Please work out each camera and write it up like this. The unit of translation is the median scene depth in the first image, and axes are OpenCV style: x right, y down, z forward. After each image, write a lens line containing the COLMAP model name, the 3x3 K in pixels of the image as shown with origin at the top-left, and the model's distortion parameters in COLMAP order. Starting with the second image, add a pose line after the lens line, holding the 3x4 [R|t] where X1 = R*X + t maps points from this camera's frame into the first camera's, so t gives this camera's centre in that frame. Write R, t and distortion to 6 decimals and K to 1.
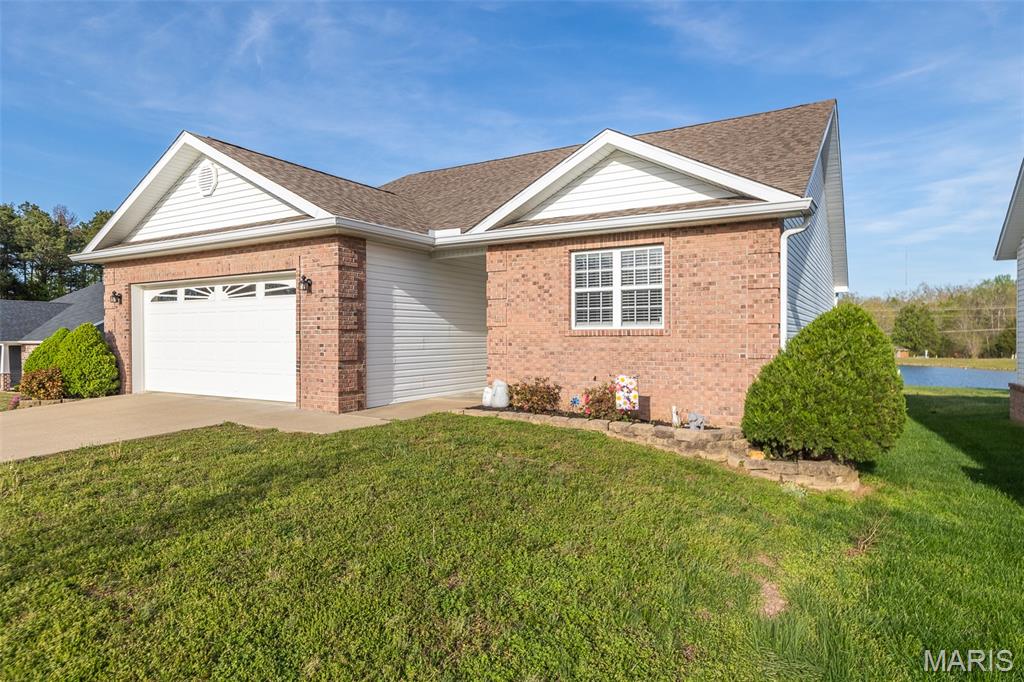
lens RADIAL K [[613.1, 0, 512.0], [0, 613.1, 341.0], [0, 0, 1]] dist [0.003726, -0.000050]
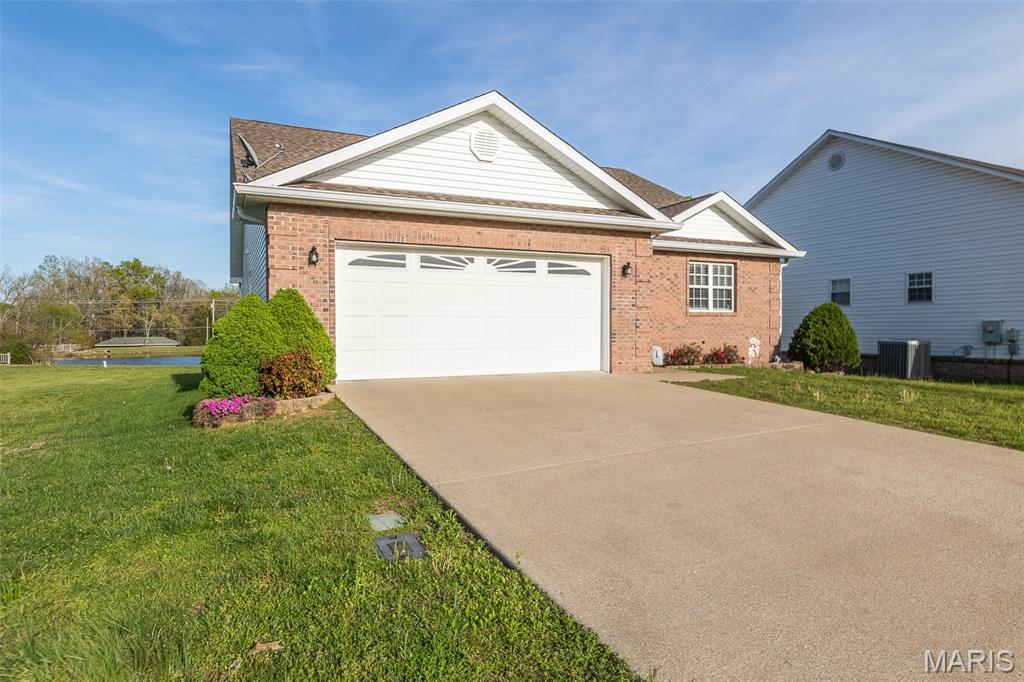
lens RADIAL K [[613.1, 0, 512.0], [0, 613.1, 341.0], [0, 0, 1]] dist [0.003726, -0.000050]
pose [[0.571819, -0.016689, 0.820210, -1.433118], [0.003579, 0.999834, 0.017849, 0.026022], [-0.820372, -0.007271, 0.571783, 0.486119]]
